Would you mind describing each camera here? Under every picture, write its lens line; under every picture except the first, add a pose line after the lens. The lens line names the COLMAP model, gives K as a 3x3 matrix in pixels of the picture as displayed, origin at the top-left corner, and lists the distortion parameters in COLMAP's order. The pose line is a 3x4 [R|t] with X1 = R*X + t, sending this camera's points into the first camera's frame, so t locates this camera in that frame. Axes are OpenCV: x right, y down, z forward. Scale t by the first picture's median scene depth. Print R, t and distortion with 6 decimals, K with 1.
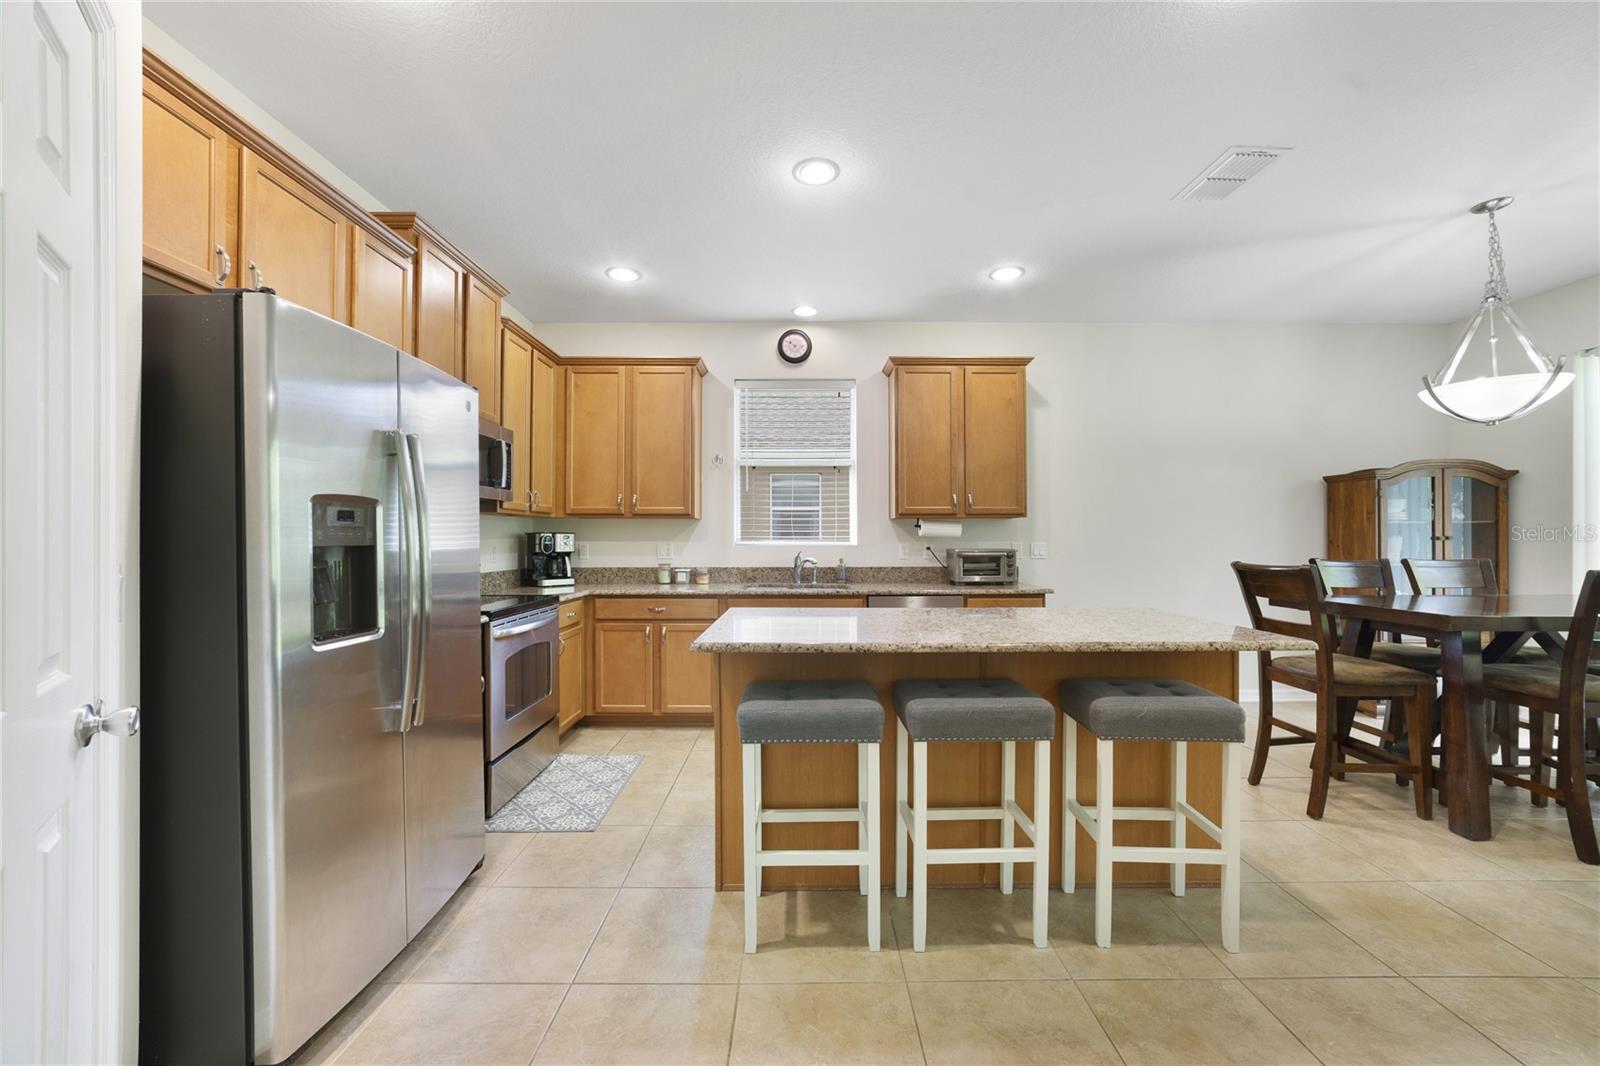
lens RADIAL K [[613.0, 0, 799.0], [0, 613.0, 537.6], [0, 0, 1]] dist [-0.017323, 0.006466]
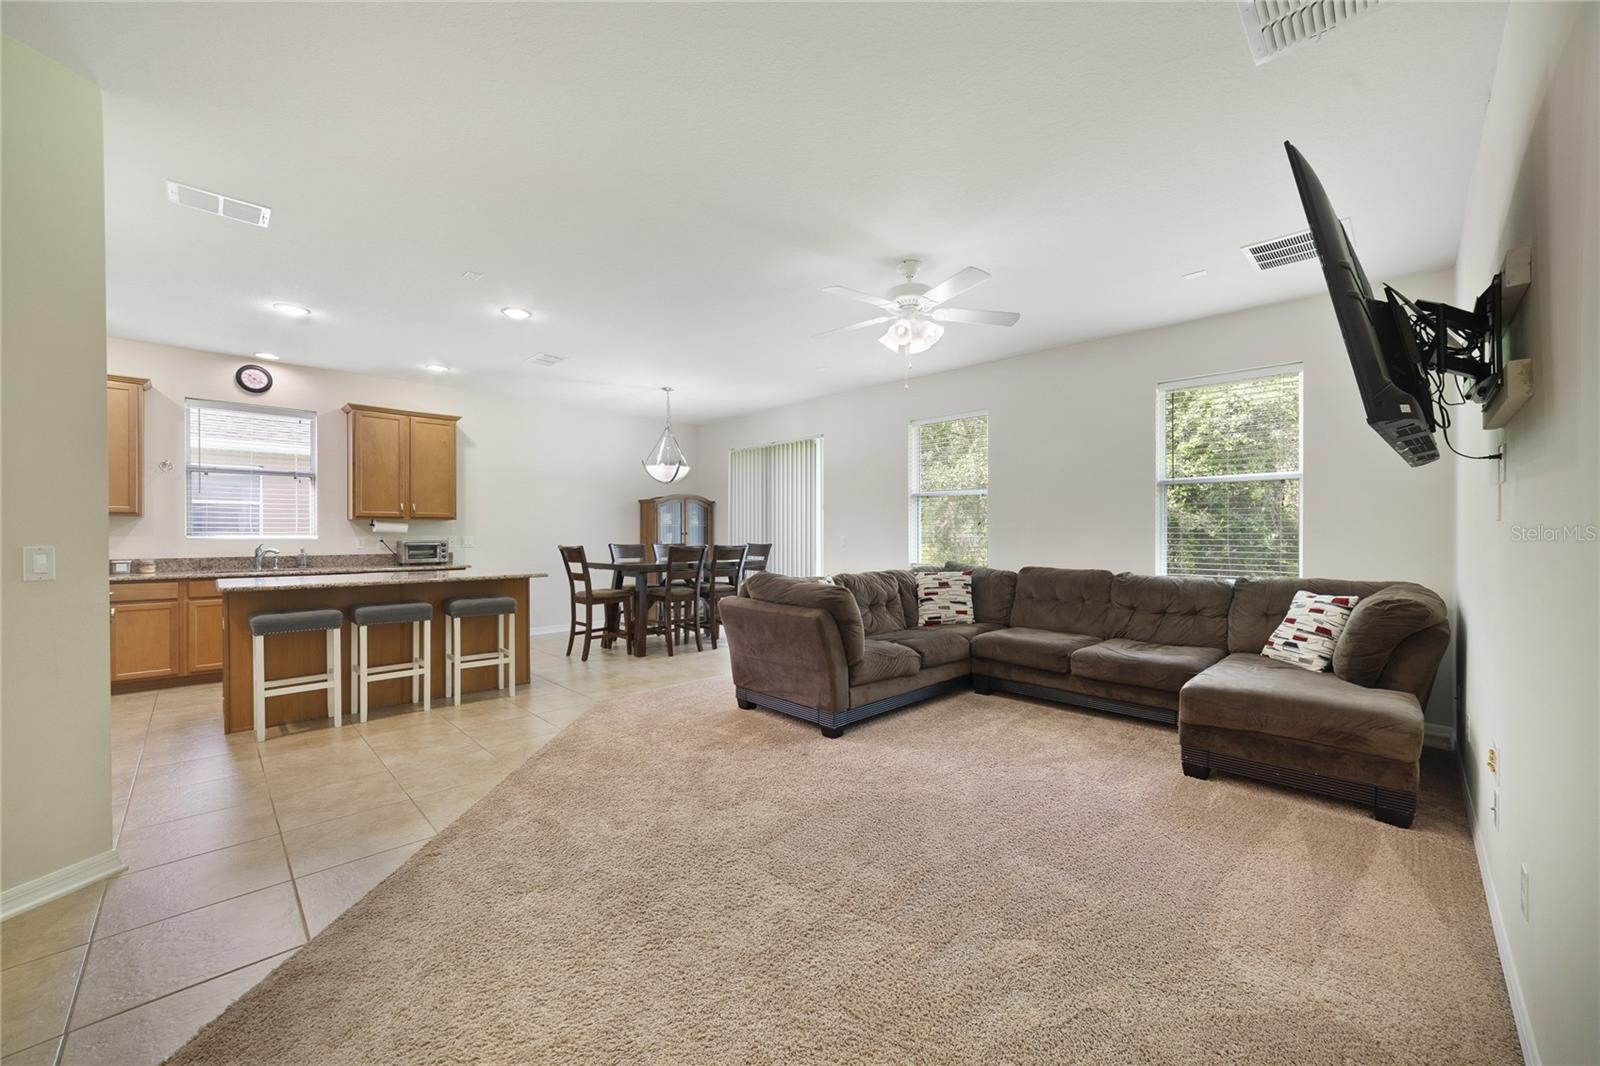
lens RADIAL K [[613.0, 0, 803.1], [0, 613.0, 535.9], [0, 0, 1]] dist [-0.017323, 0.006466]
pose [[0.707297, -0.001632, 0.706914, -0.097972], [-0.000507, 0.999996, 0.002816, 0.002080], [-0.706916, -0.002350, 0.707294, -0.714948]]
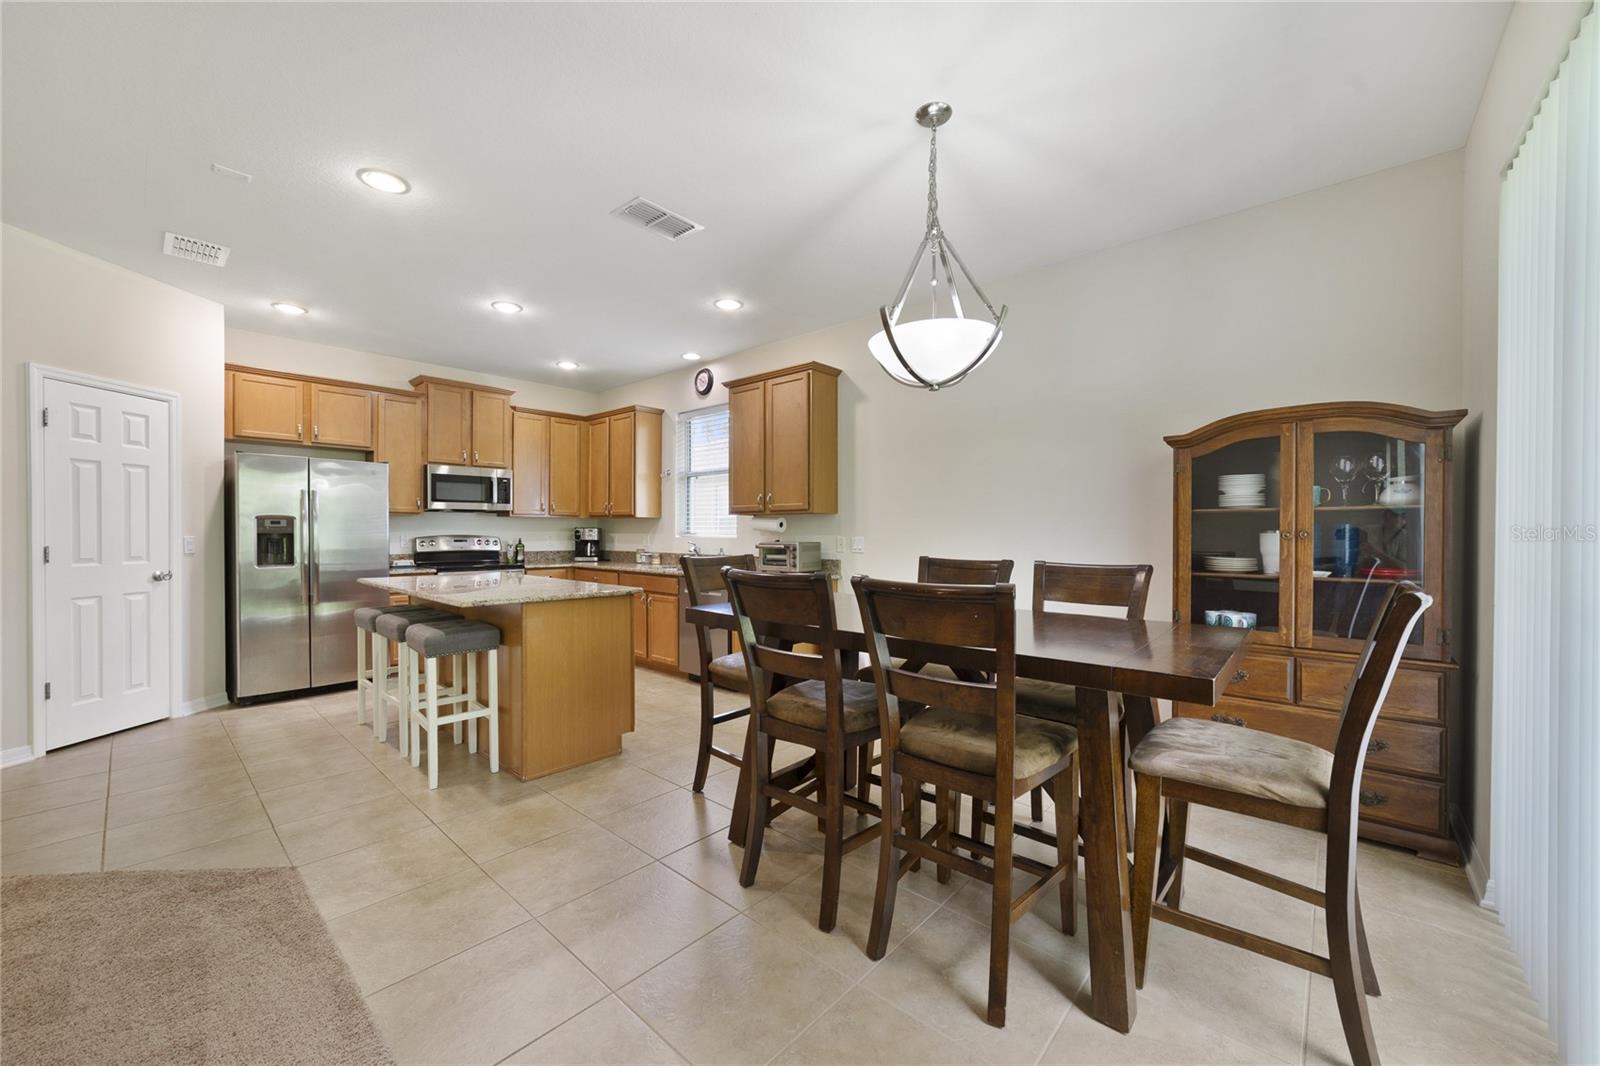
lens RADIAL K [[613.0, 0, 804.5], [0, 613.0, 535.4], [0, 0, 1]] dist [-0.017323, 0.006466]
pose [[0.743423, 0.006260, -0.668792, 1.098256], [-0.002511, 0.999975, 0.006569, -0.000424], [0.668816, -0.003205, 0.743421, 0.202984]]
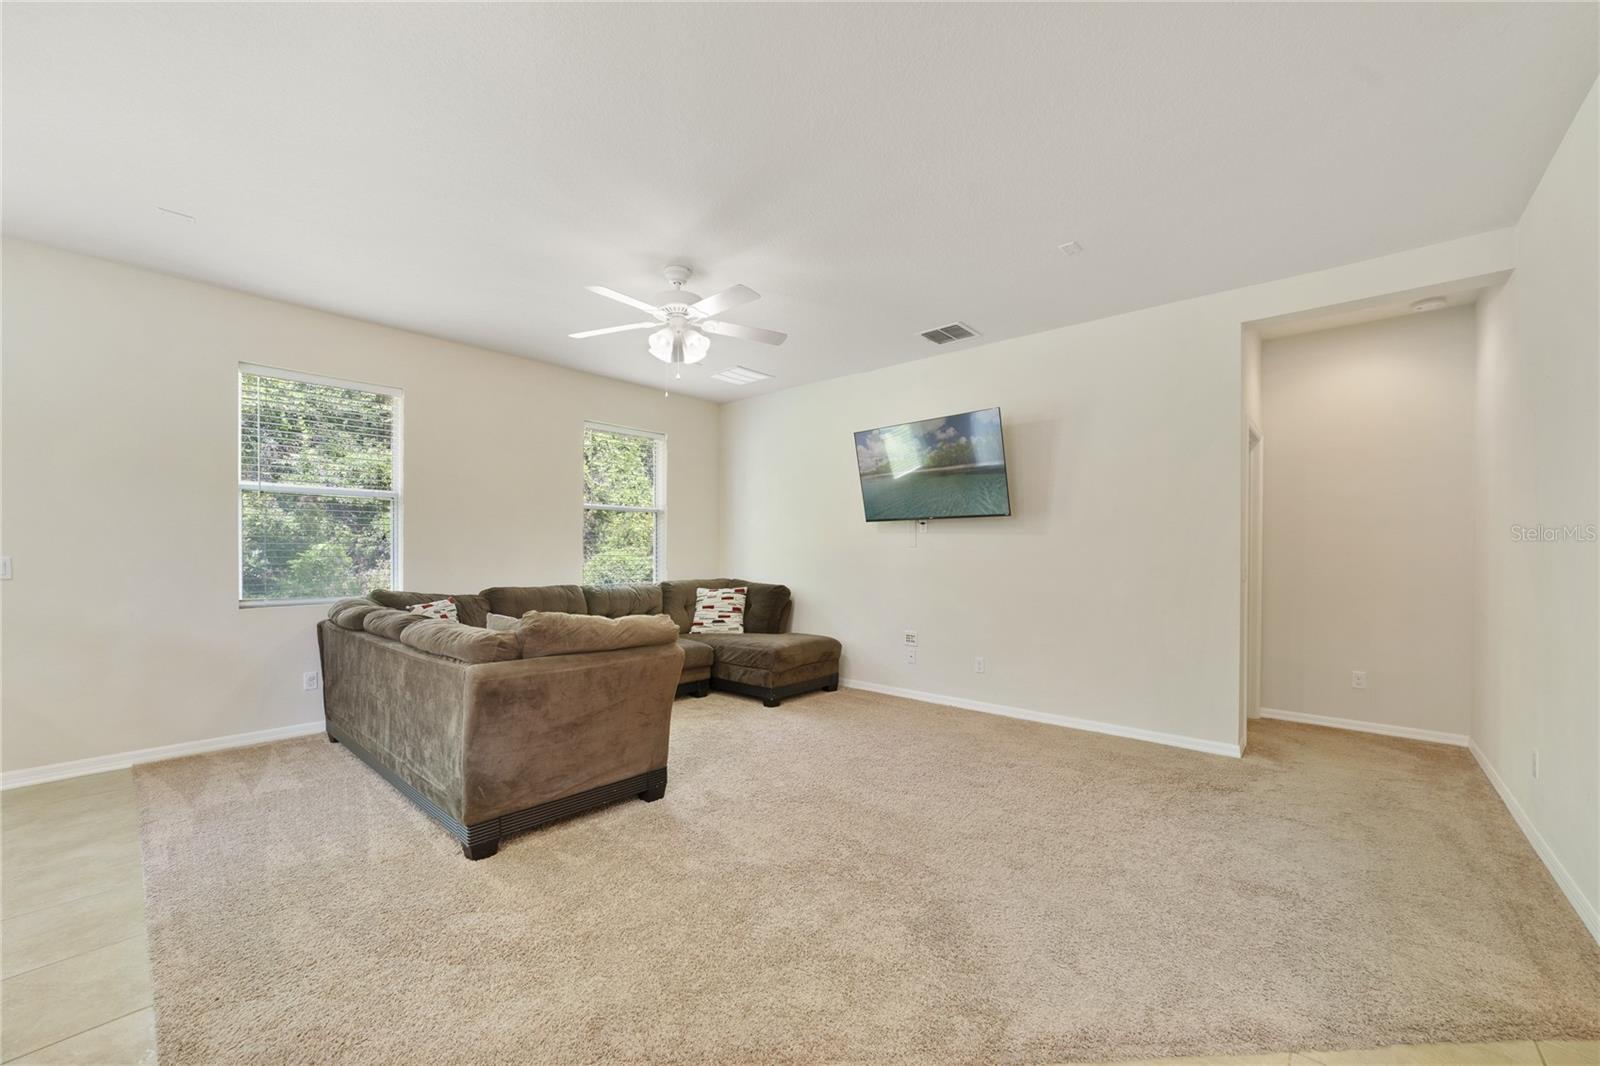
lens RADIAL K [[613.0, 0, 804.6], [0, 613.0, 556.8], [0, 0, 1]] dist [-0.017323, 0.006466]
pose [[-0.745997, -0.008357, 0.665897, -0.057891], [-0.002594, 0.999950, 0.009643, -0.000610], [-0.665944, 0.005467, -0.745981, 0.312712]]
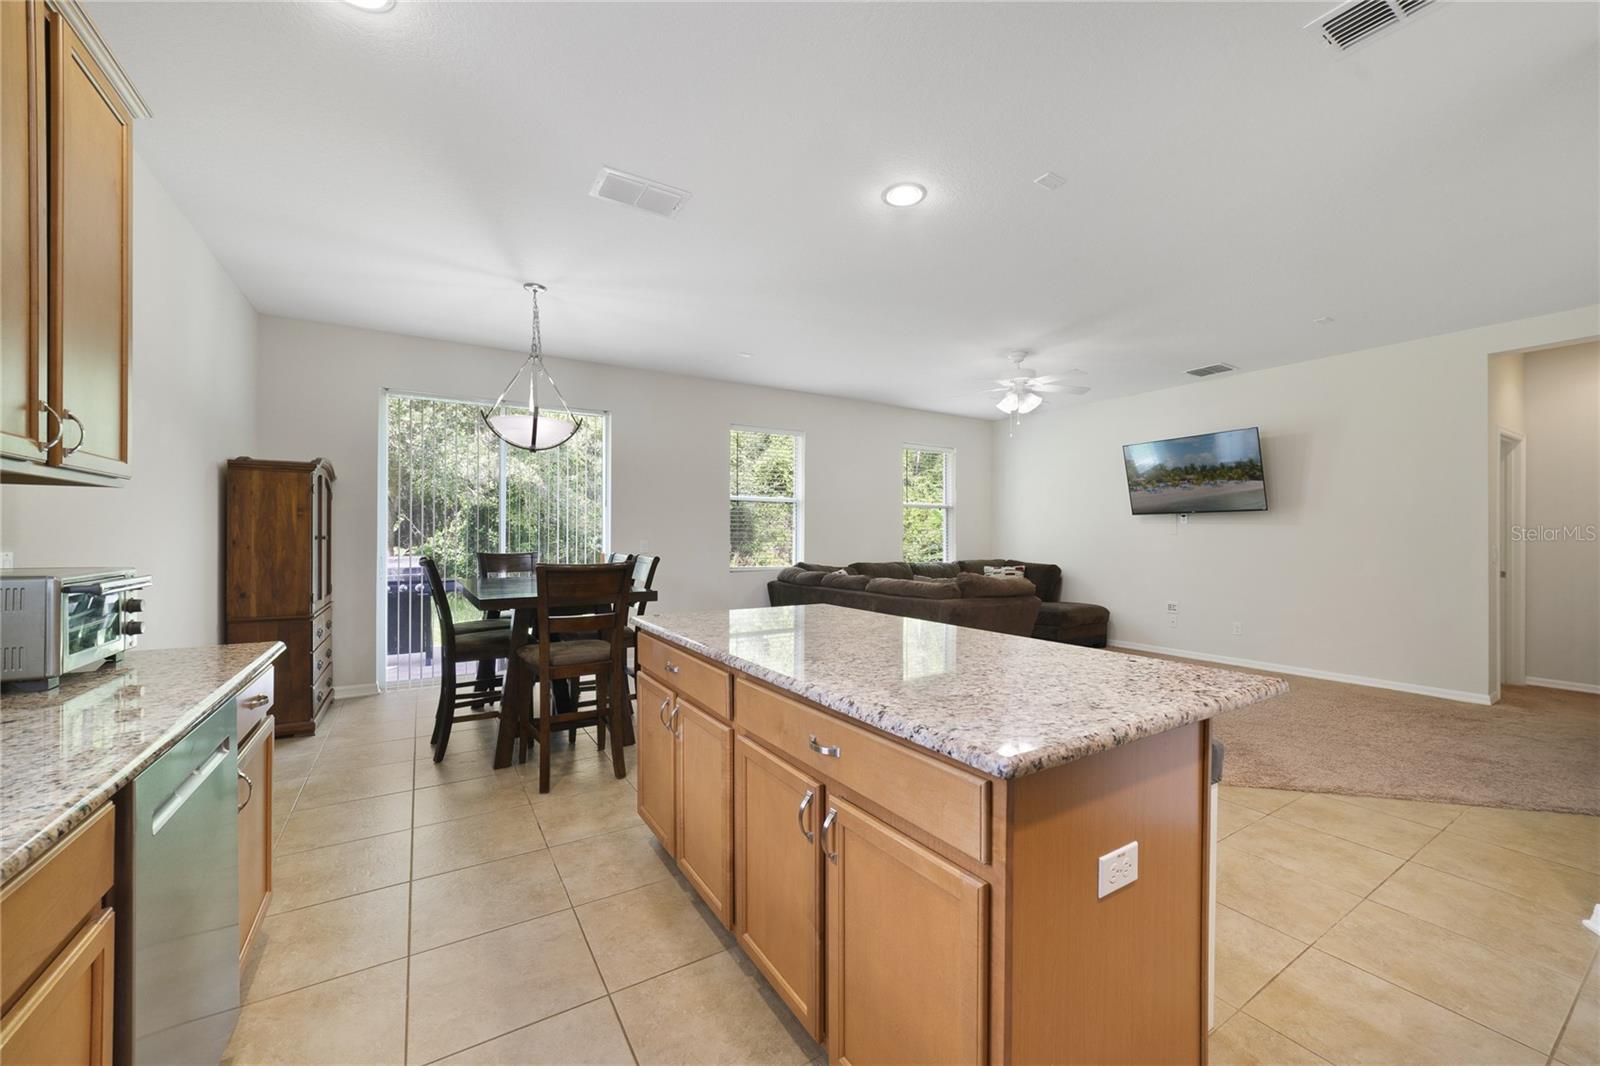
lens RADIAL K [[613.0, 0, 810.4], [0, 613.0, 534.2], [0, 0, 1]] dist [-0.017323, 0.006466]
pose [[-0.528285, 0.000532, 0.849067, -0.224466], [-0.002358, 0.999995, -0.002094, -0.004464], [-0.849064, -0.003108, -0.528281, 0.850614]]
